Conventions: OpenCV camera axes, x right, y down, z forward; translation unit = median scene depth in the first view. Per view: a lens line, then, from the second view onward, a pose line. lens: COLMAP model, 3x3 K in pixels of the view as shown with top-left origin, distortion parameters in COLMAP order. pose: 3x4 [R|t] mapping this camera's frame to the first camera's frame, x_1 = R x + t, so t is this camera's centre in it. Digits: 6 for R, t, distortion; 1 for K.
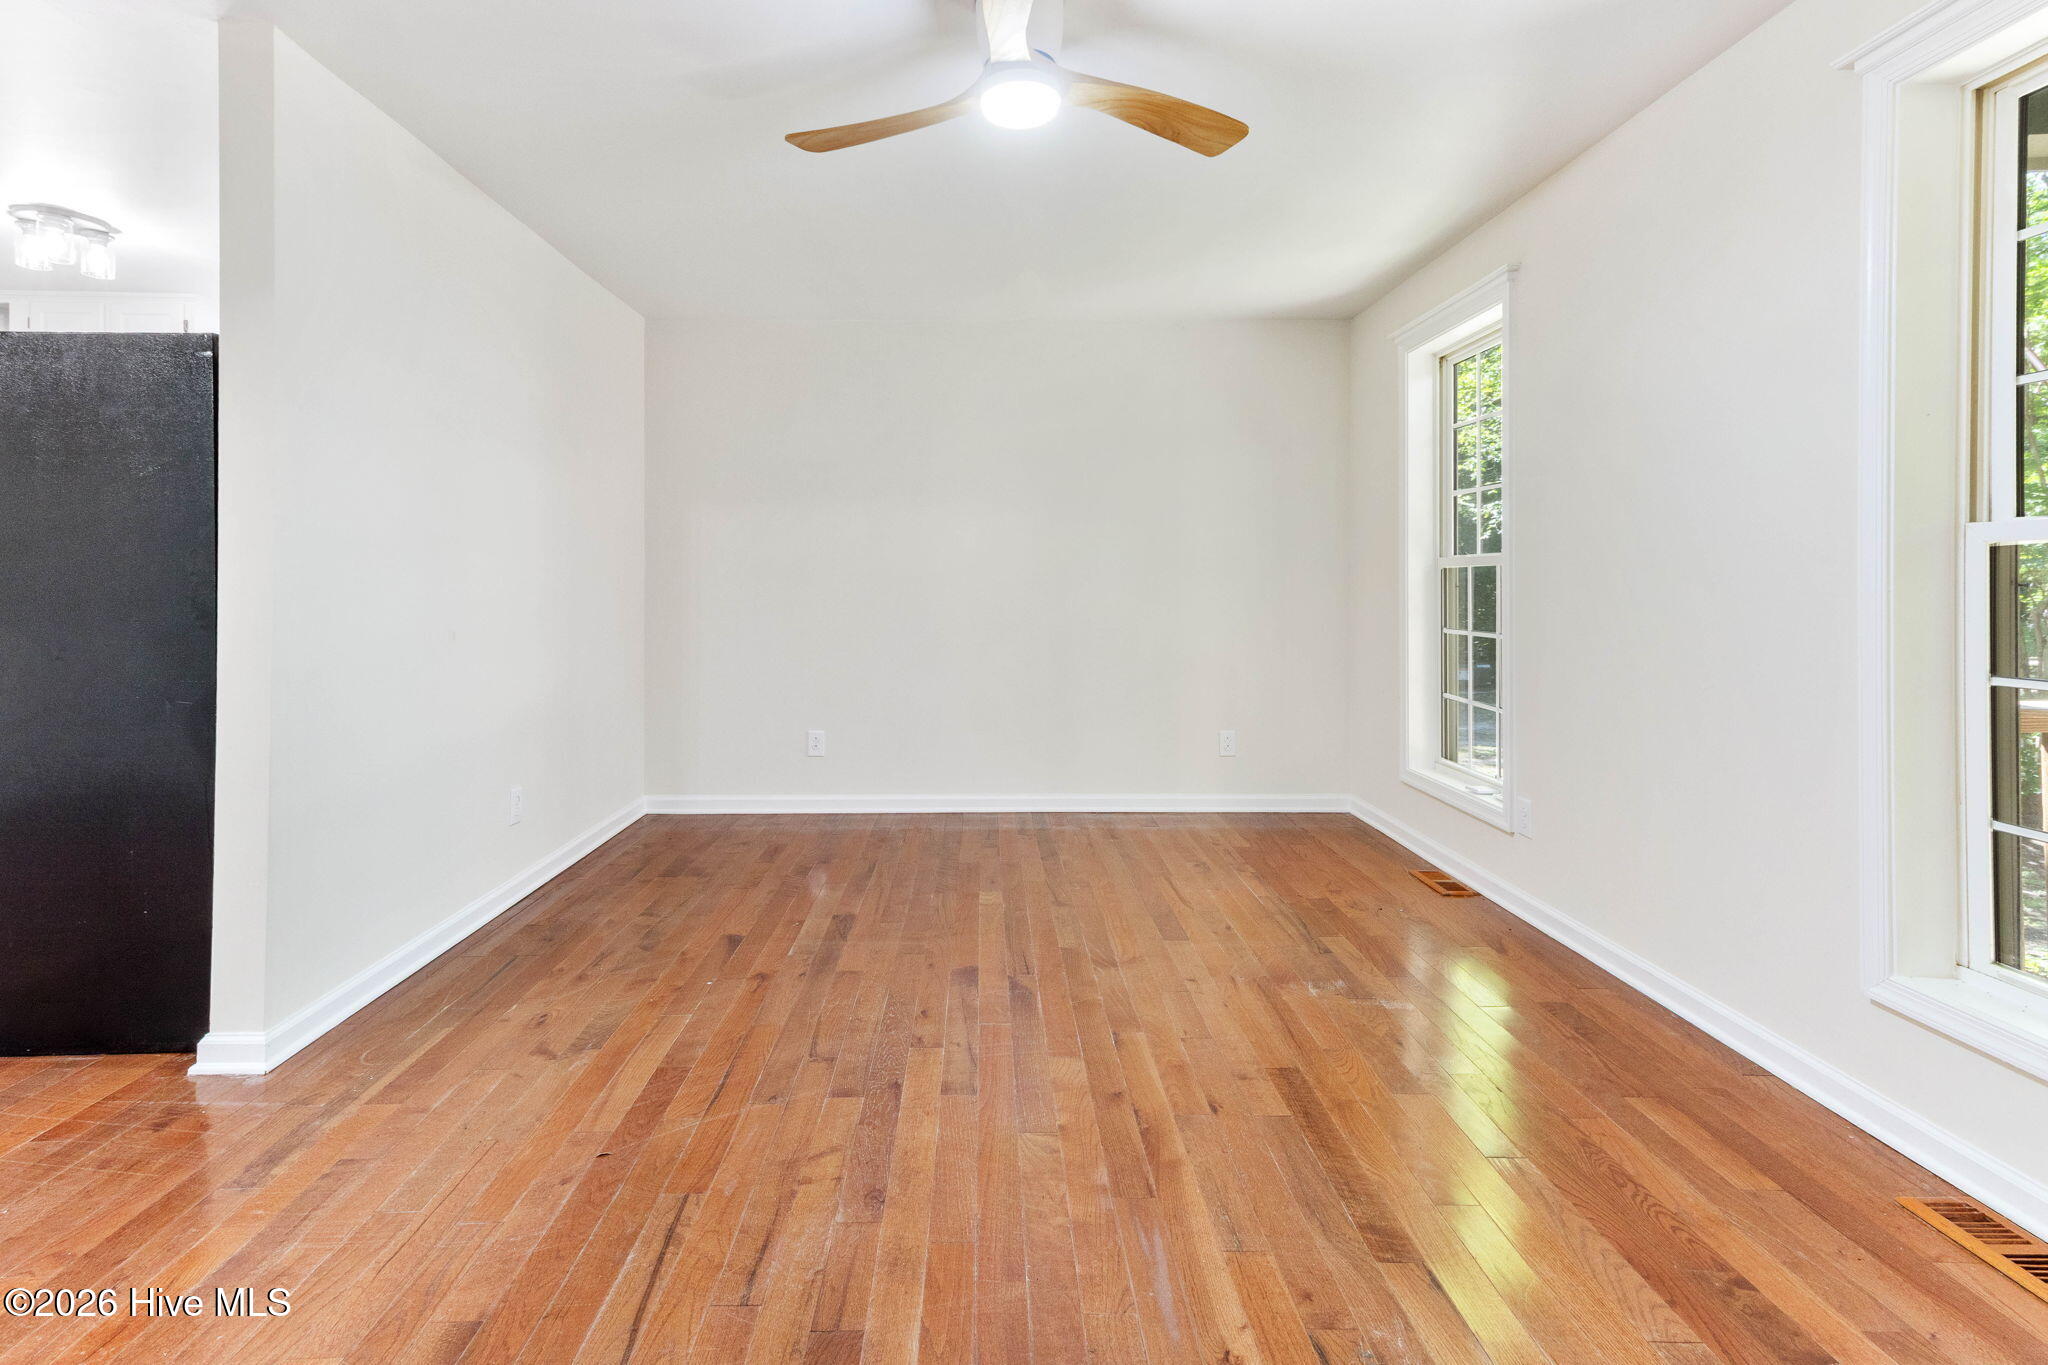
lens RADIAL K [[968.1, 0, 1021.2], [0, 968.1, 581.9], [0, 0, 1]] dist [0.020490, 0.000589]
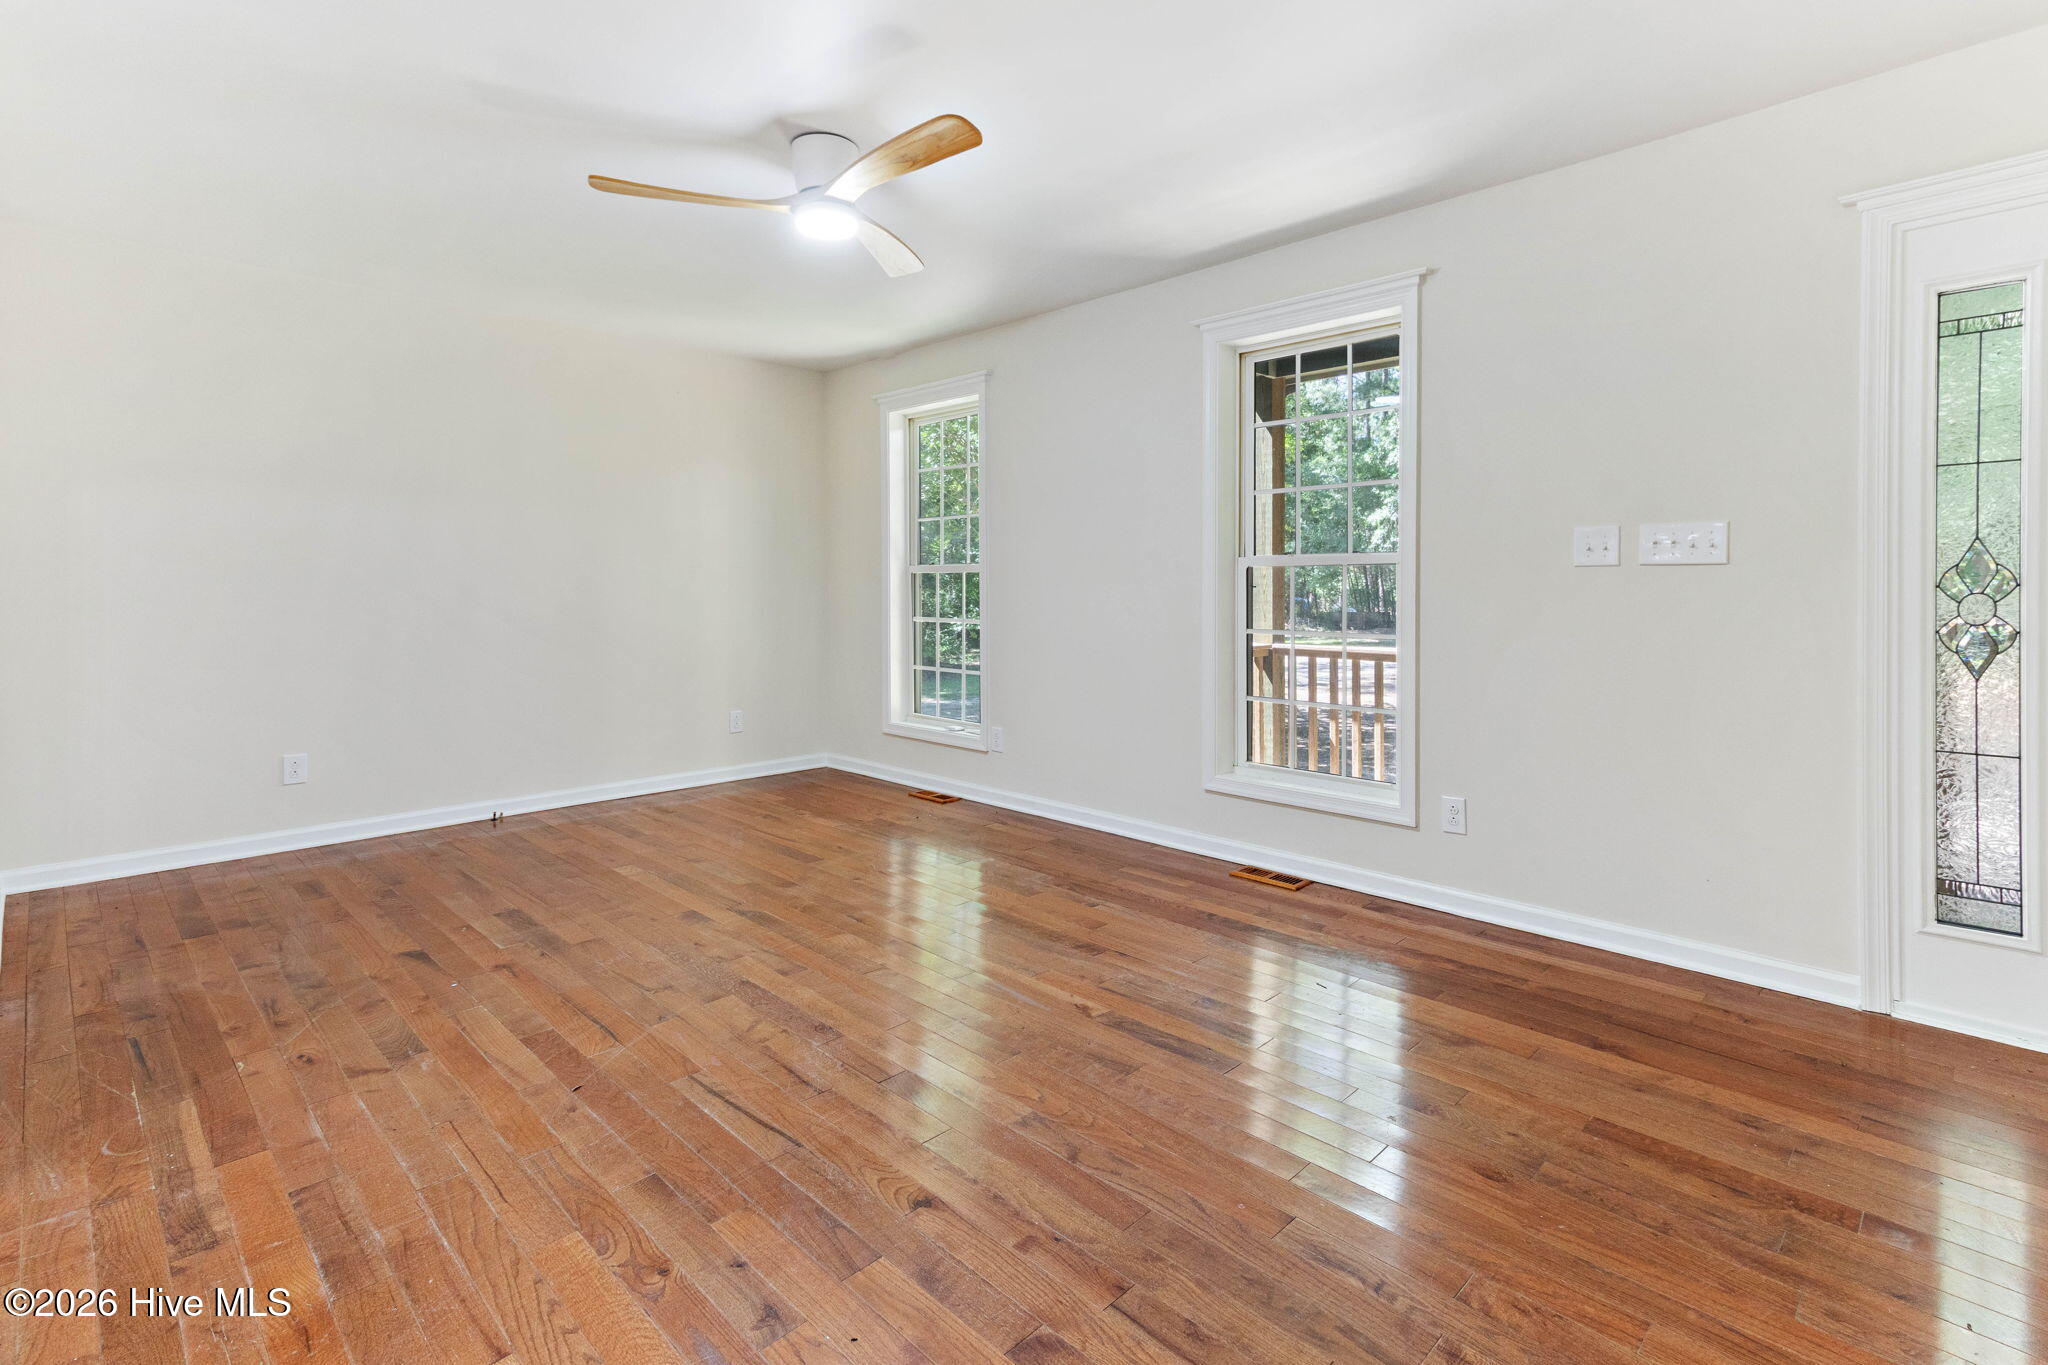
lens RADIAL K [[968.1, 0, 1021.2], [0, 968.1, 581.9], [0, 0, 1]] dist [0.020490, 0.000589]
pose [[0.717586, 0.002081, 0.696467, -0.756799], [-0.004422, 0.999989, 0.001568, -0.007059], [-0.696456, -0.004205, 0.717587, -0.154806]]
